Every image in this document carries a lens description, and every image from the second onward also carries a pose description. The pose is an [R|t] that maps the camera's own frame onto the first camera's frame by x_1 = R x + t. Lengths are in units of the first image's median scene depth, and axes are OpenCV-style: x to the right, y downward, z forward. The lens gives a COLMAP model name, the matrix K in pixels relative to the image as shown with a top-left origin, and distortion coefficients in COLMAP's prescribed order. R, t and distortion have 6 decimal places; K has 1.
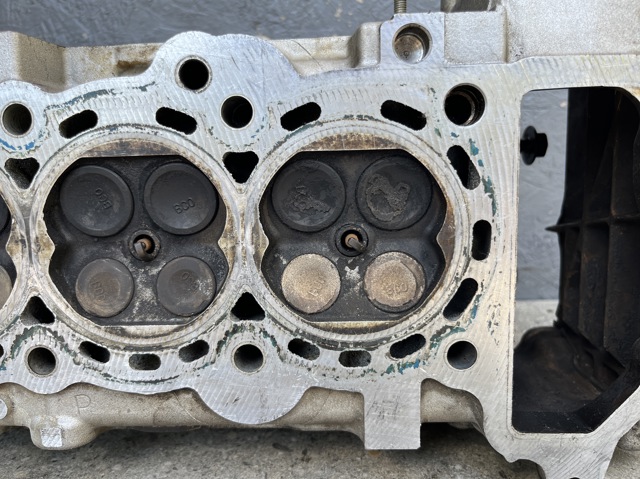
lens RADIAL K [[451.1, 0, 320.1], [0, 451.1, 213.2], [0, 0, 1]] dist [0.000167, -0.006485]
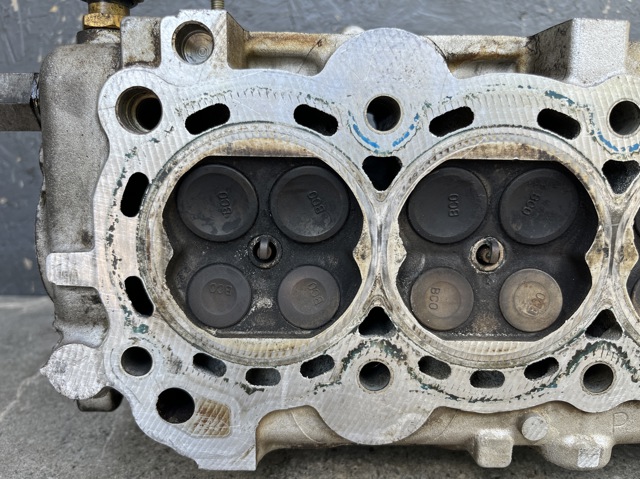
lens RADIAL K [[474.8, 0, 320.0], [0, 474.8, 239.5], [0, 0, 1]] dist [0.051207, -0.101352]
pose [[0.998516, 0.034637, 0.042033, -0.843260], [-0.036014, 0.998824, 0.032446, 0.019429], [-0.040860, -0.033911, 0.998589, 0.029212]]
